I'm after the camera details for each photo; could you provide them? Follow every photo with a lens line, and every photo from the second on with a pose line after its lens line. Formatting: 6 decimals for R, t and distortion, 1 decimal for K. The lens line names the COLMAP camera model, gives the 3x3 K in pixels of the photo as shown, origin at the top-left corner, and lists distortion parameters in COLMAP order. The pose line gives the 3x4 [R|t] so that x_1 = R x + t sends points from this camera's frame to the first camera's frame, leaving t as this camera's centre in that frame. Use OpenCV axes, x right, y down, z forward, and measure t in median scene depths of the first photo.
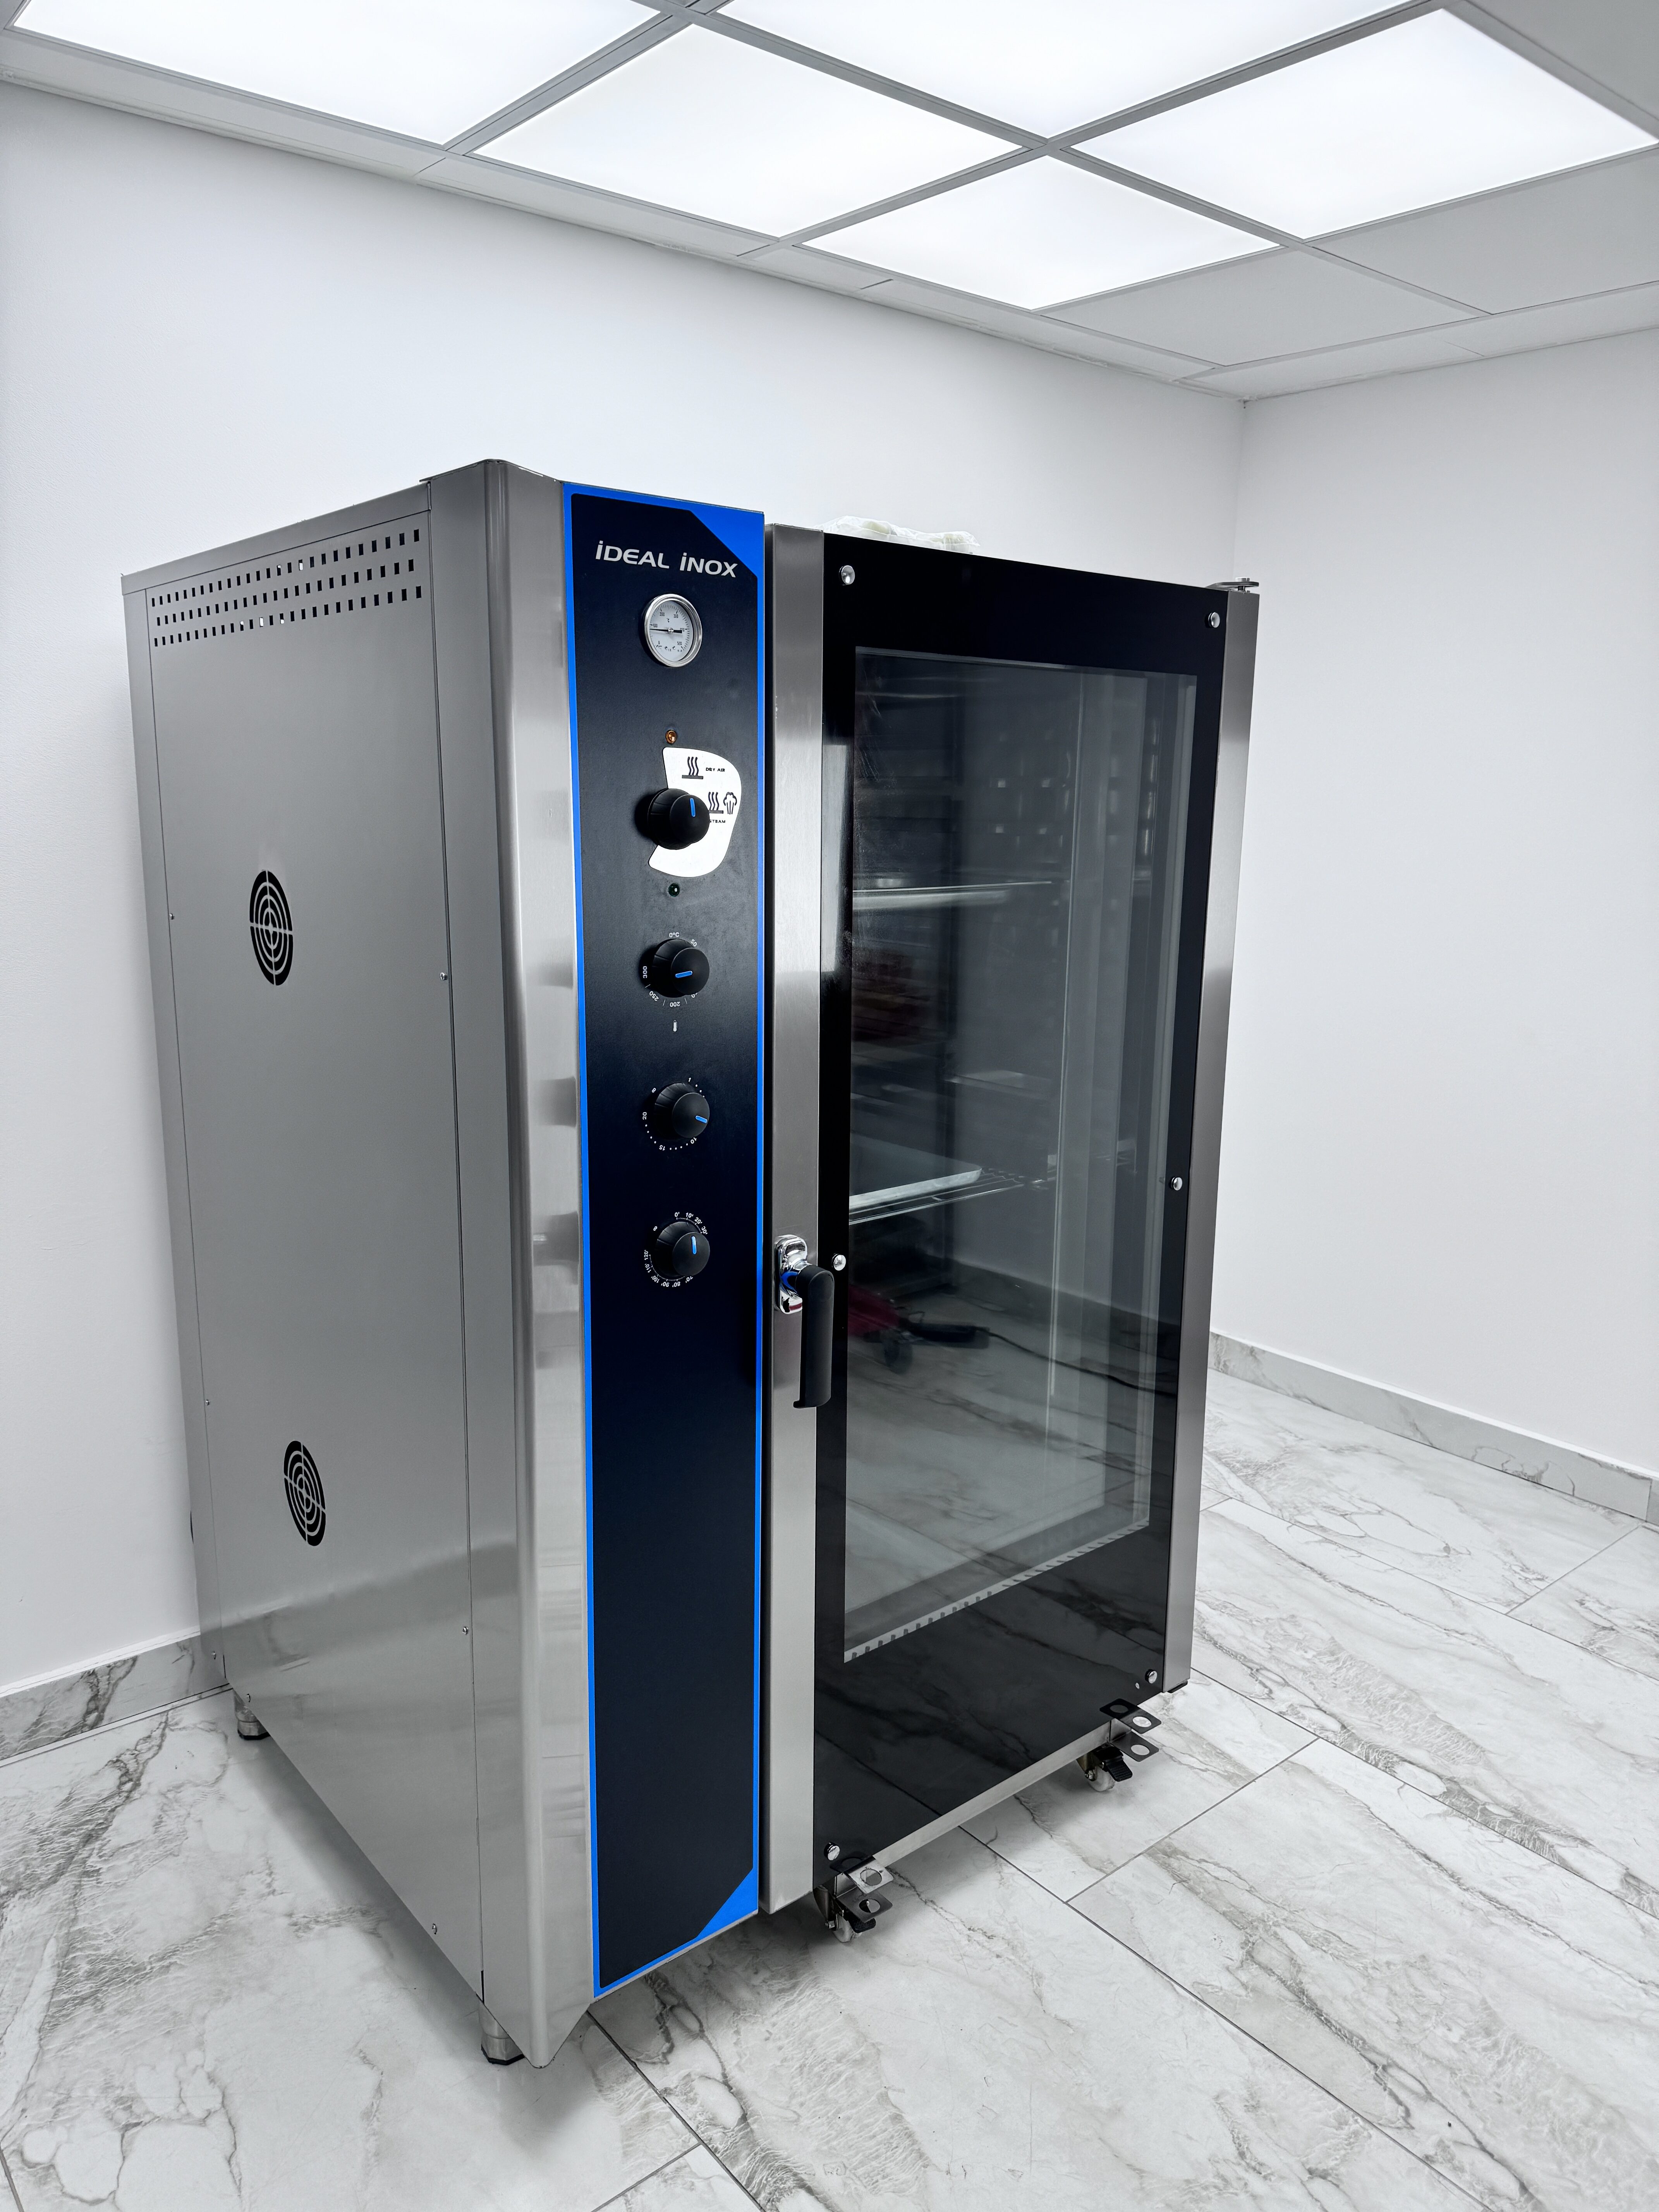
lens RADIAL K [[1580.1, 0, 833.7], [0, 1580.1, 1120.5], [0, 0, 1]] dist [0.006287, -0.015854]
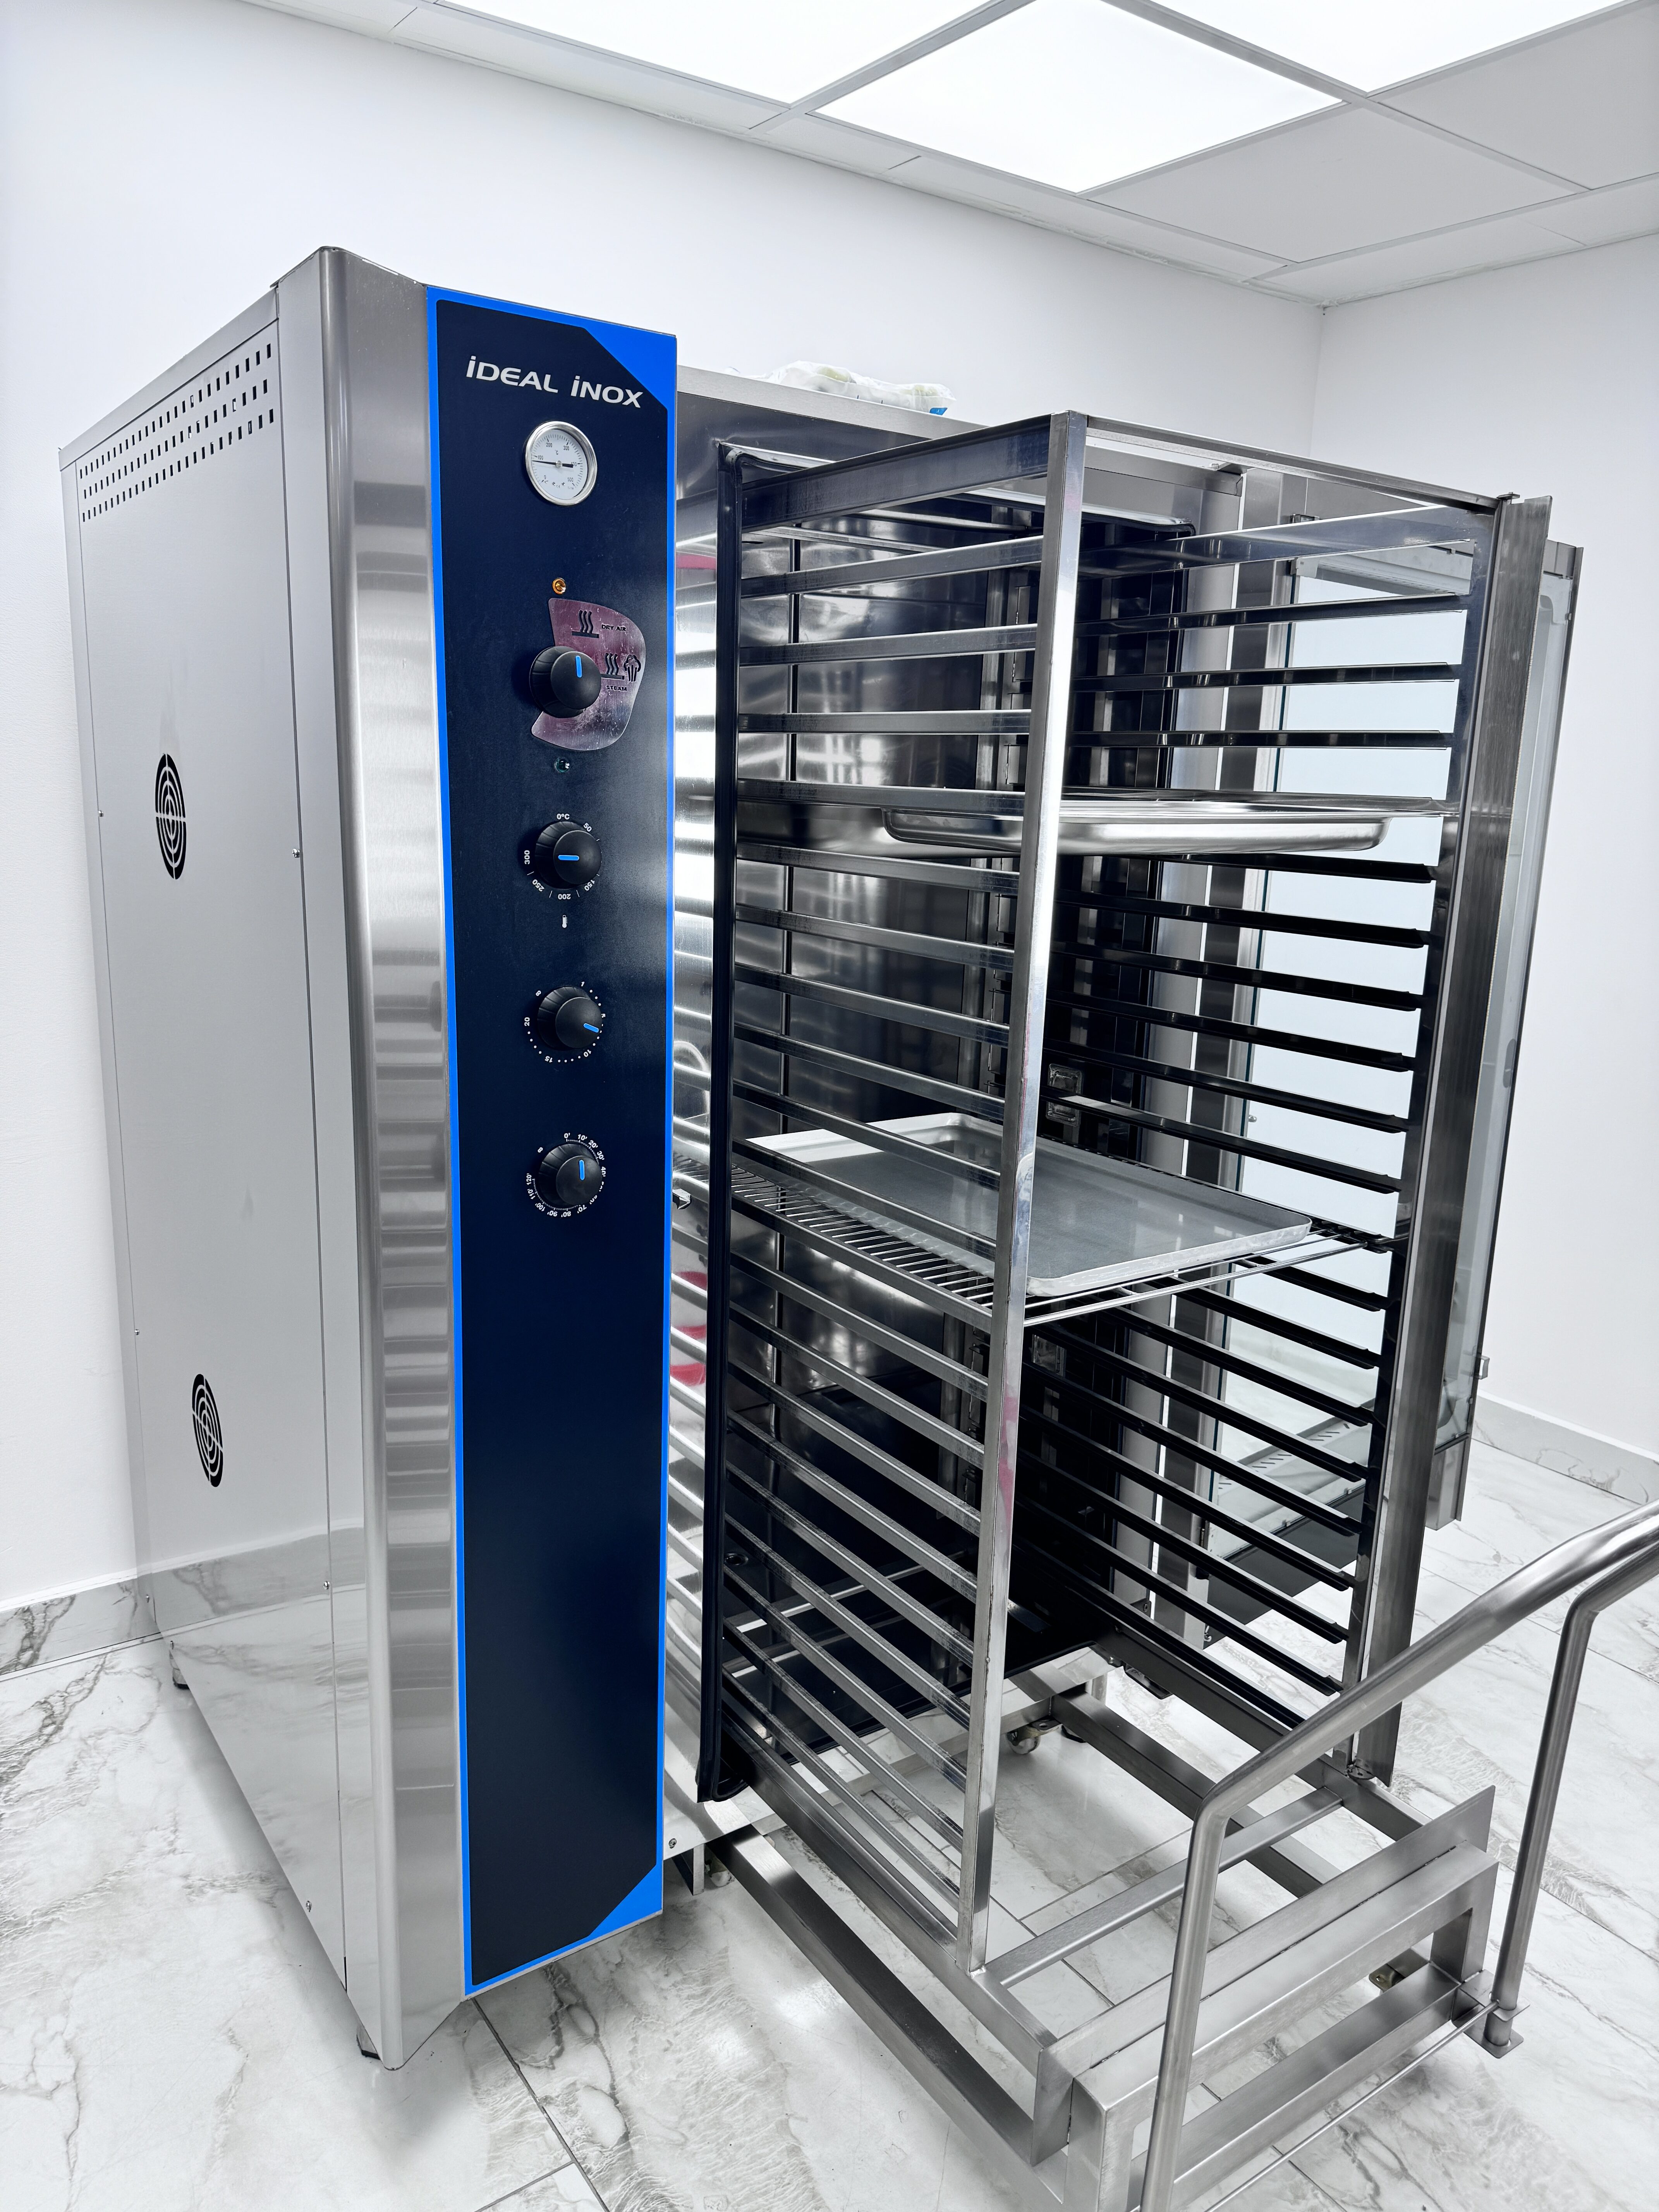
lens RADIAL K [[1580.1, 0, 820.2], [0, 1580.1, 1117.3], [0, 0, 1]] dist [0.006287, -0.015854]
pose [[0.996689, 0.032352, -0.074597, 0.087261], [-0.031608, 0.999438, 0.011131, 0.028465], [0.074915, -0.008736, 0.997152, 0.093579]]
